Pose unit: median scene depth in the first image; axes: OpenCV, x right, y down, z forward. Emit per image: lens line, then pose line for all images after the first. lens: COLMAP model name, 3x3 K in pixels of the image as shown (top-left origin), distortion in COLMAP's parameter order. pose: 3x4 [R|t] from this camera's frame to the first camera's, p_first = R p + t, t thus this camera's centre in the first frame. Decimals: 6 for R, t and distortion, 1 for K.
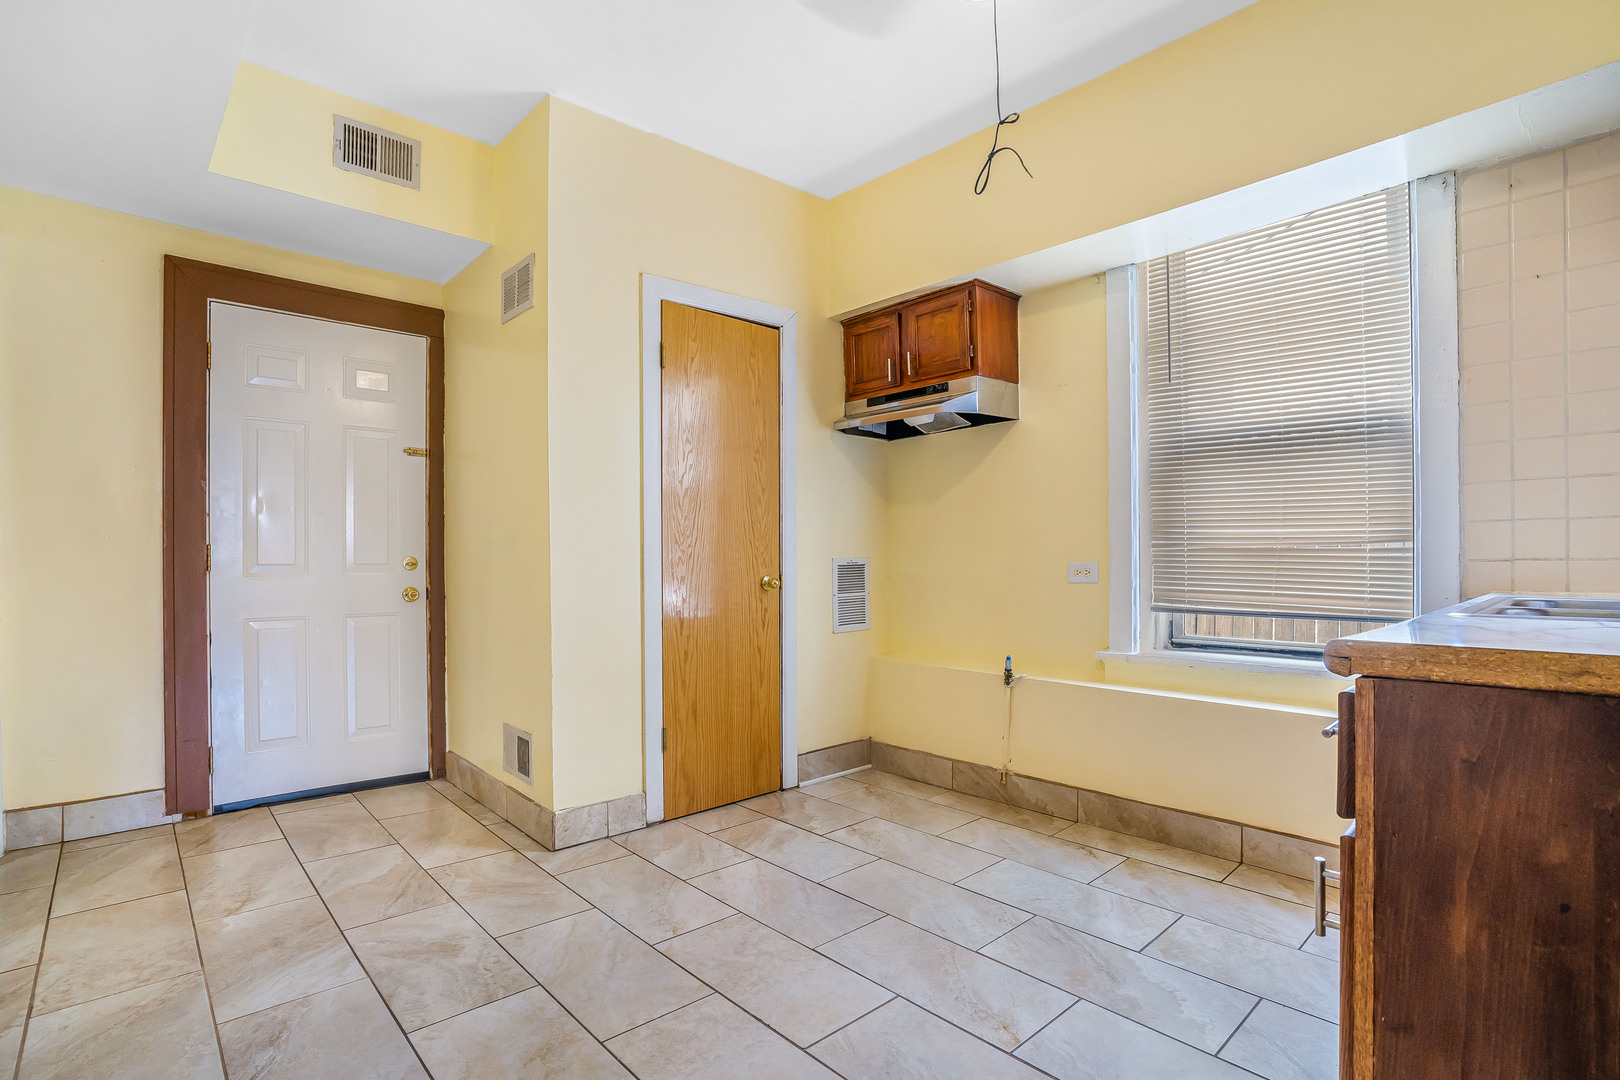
lens RADIAL K [[759.9, 0, 810.8], [0, 759.9, 547.6], [0, 0, 1]] dist [-0.055786, 0.023314]
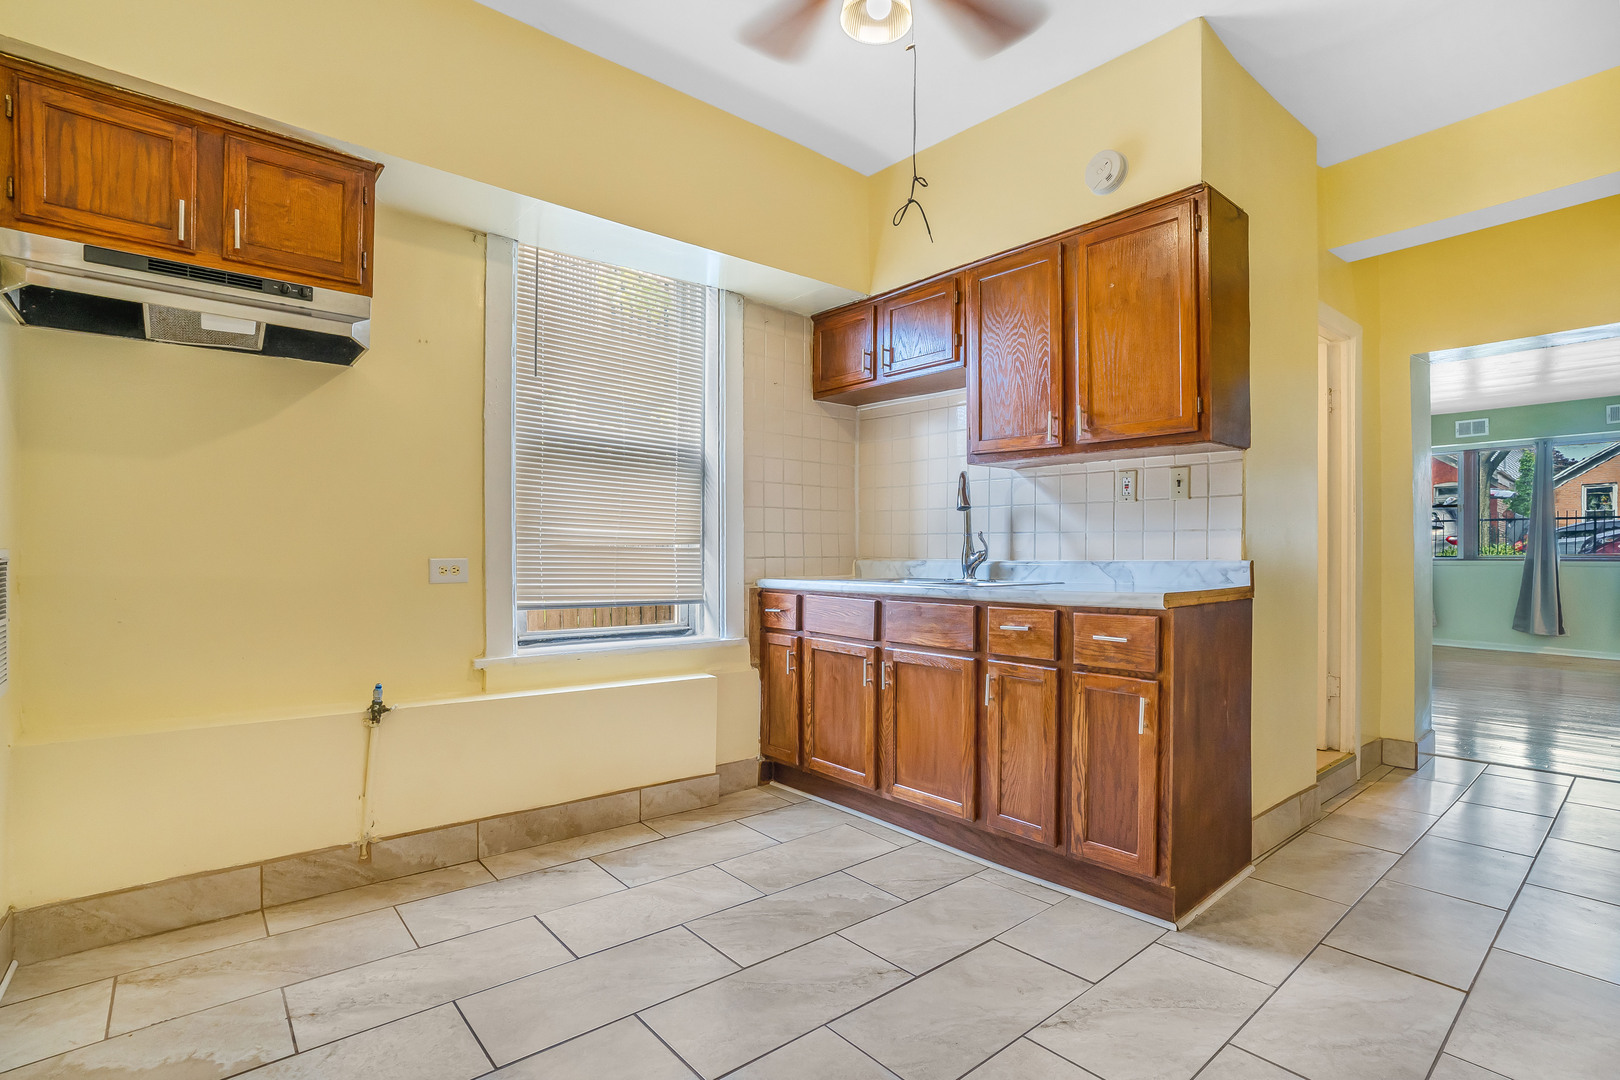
lens RADIAL K [[759.9, 0, 810.8], [0, 759.9, 547.6], [0, 0, 1]] dist [-0.055786, 0.023314]
pose [[0.068414, 0.014613, 0.997550, -0.477806], [-0.019956, 0.999713, -0.013276, 0.010940], [-0.997457, -0.018999, 0.068686, 0.563622]]
